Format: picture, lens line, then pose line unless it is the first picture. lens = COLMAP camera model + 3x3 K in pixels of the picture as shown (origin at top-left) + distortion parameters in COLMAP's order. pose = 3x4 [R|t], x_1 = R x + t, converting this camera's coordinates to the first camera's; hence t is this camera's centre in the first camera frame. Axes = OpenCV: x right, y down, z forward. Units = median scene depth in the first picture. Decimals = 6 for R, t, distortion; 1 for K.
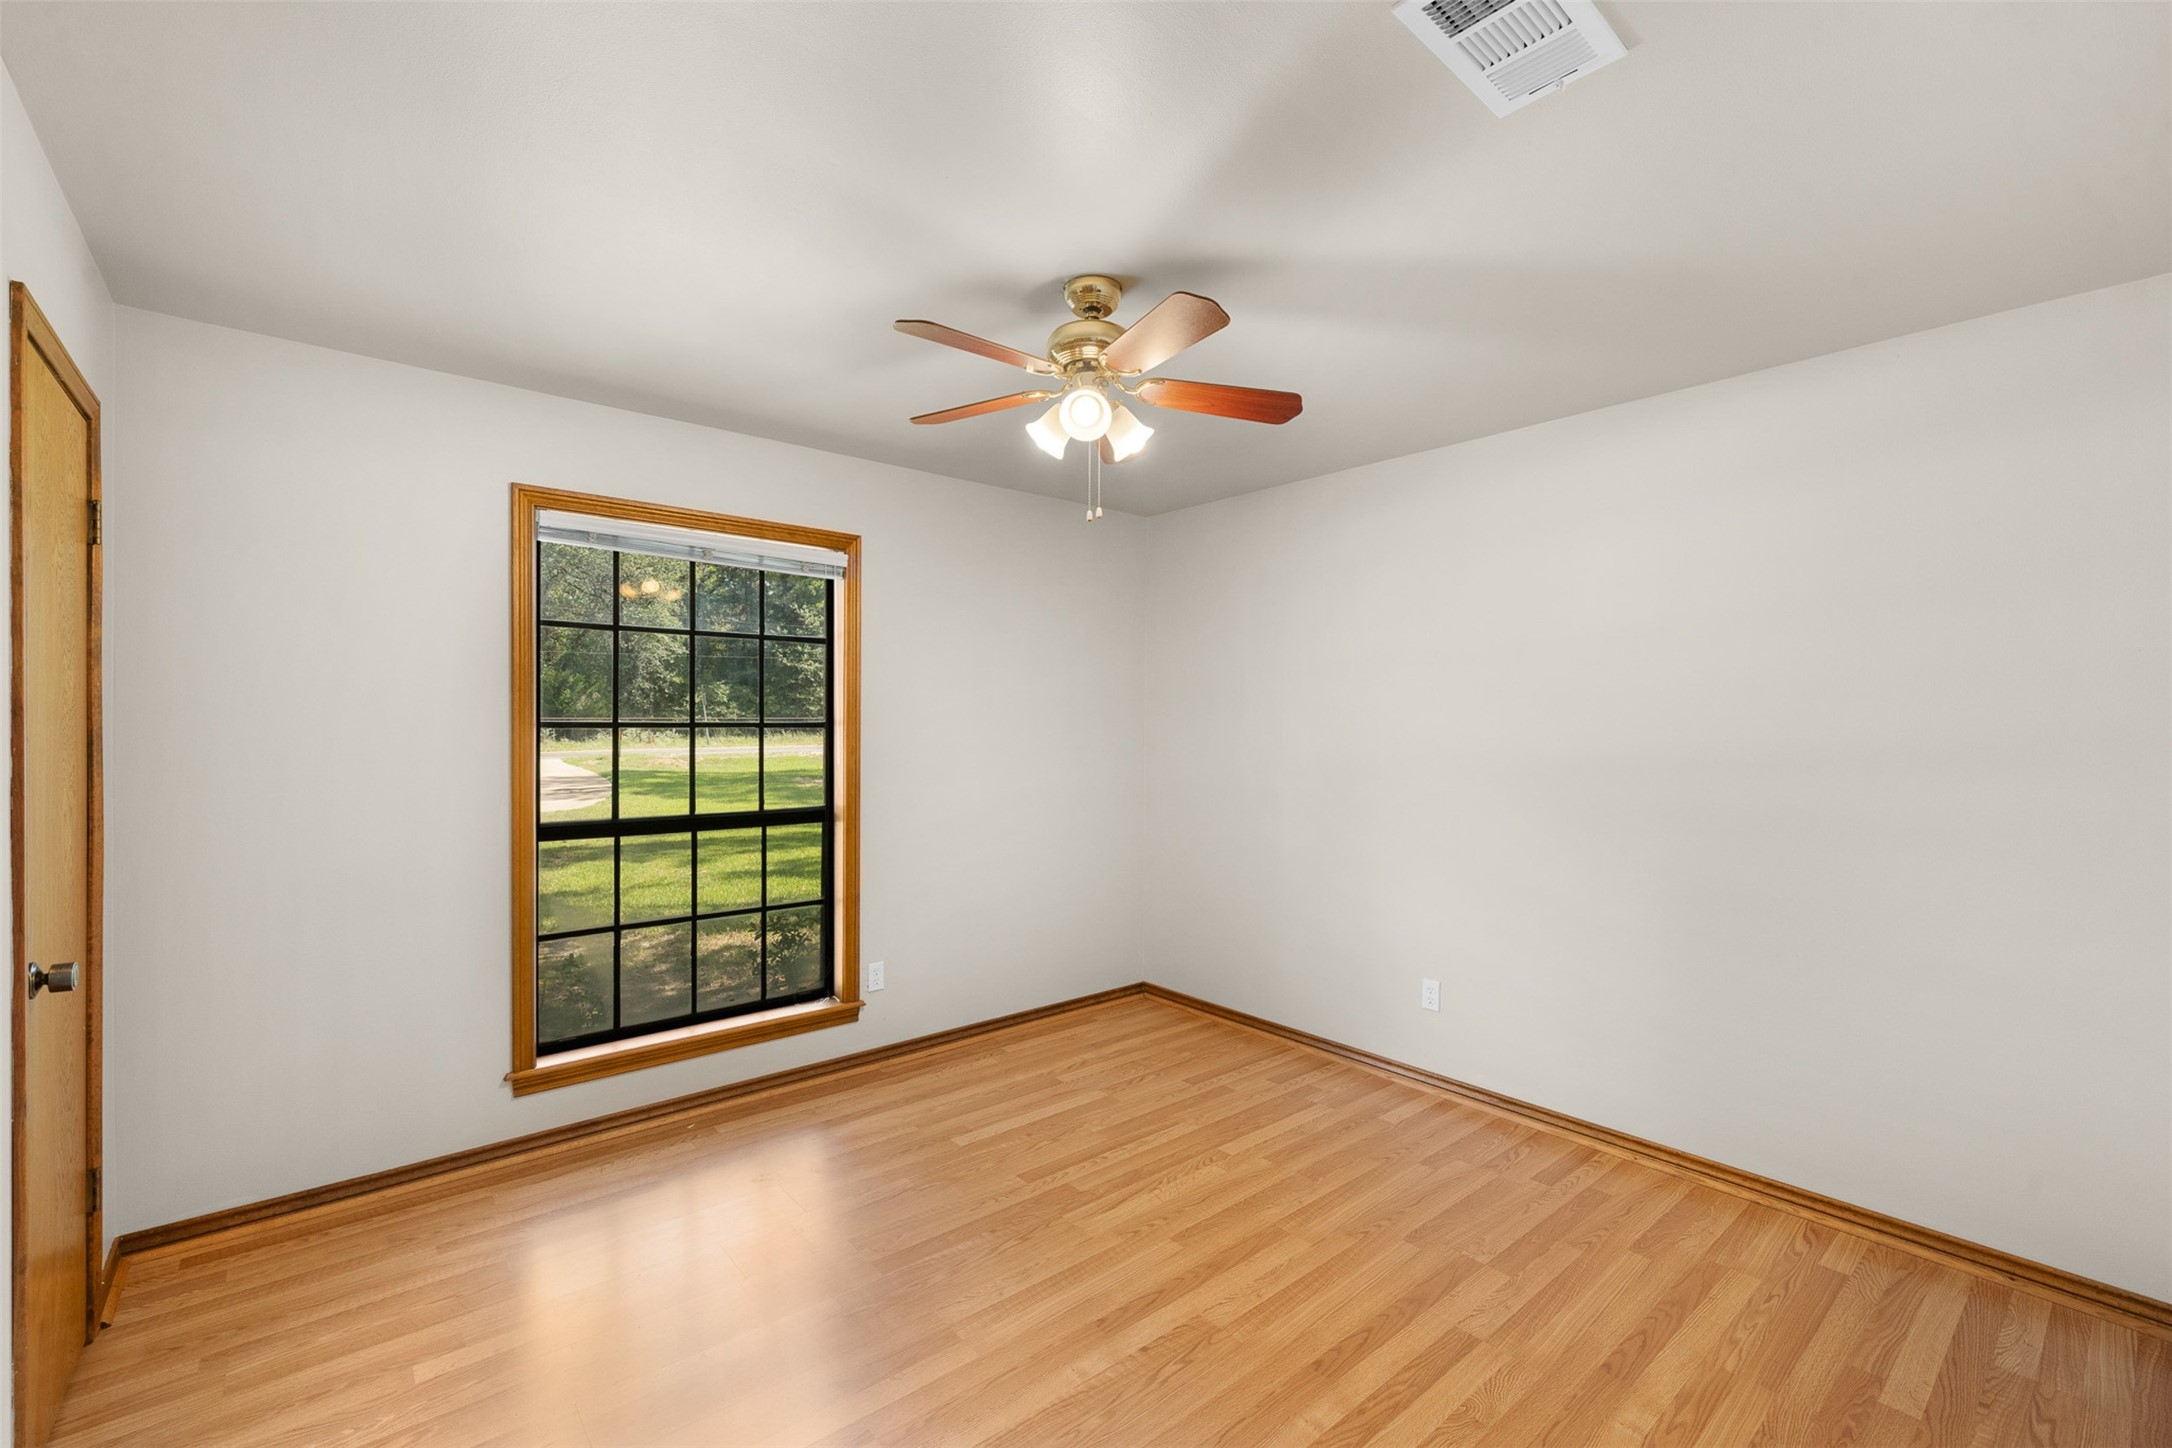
lens RADIAL K [[923.4, 0, 1083.2], [0, 923.4, 724.8], [0, 0, 1]] dist [0.003525, 0.000047]
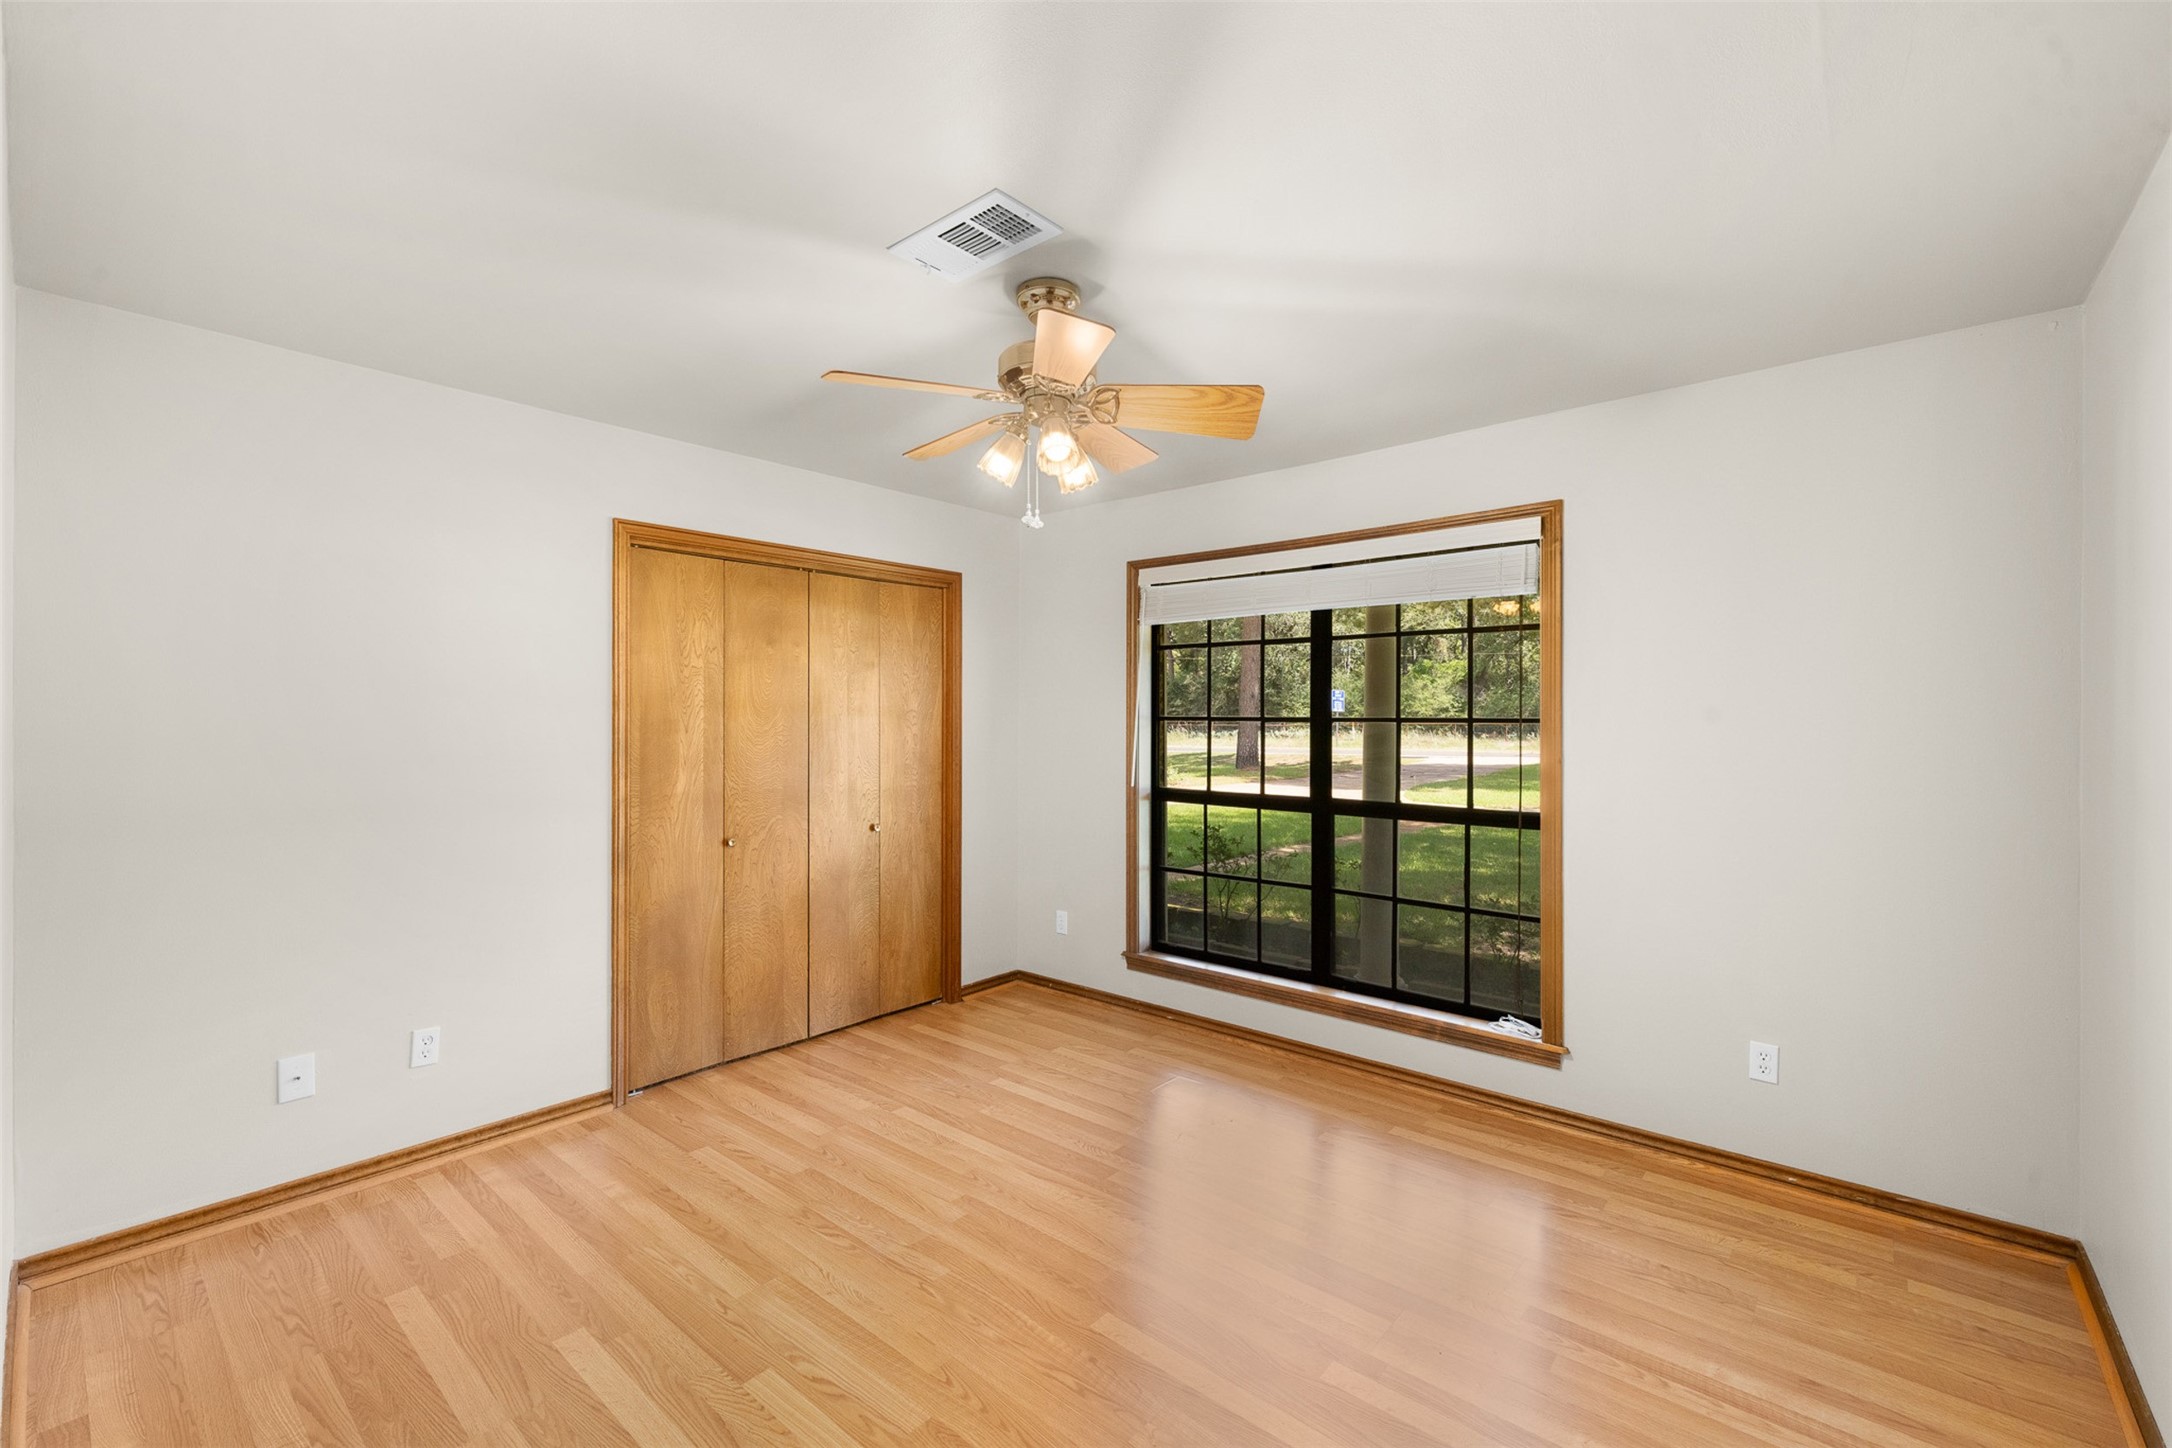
lens RADIAL K [[923.4, 0, 1078.7], [0, 923.4, 714.9], [0, 0, 1]] dist [0.003525, 0.000047]
pose [[0.141200, -0.004257, -0.989972, 0.541045], [-0.001091, 0.999989, -0.004456, -0.001816], [0.989981, 0.001709, 0.141193, 0.441267]]
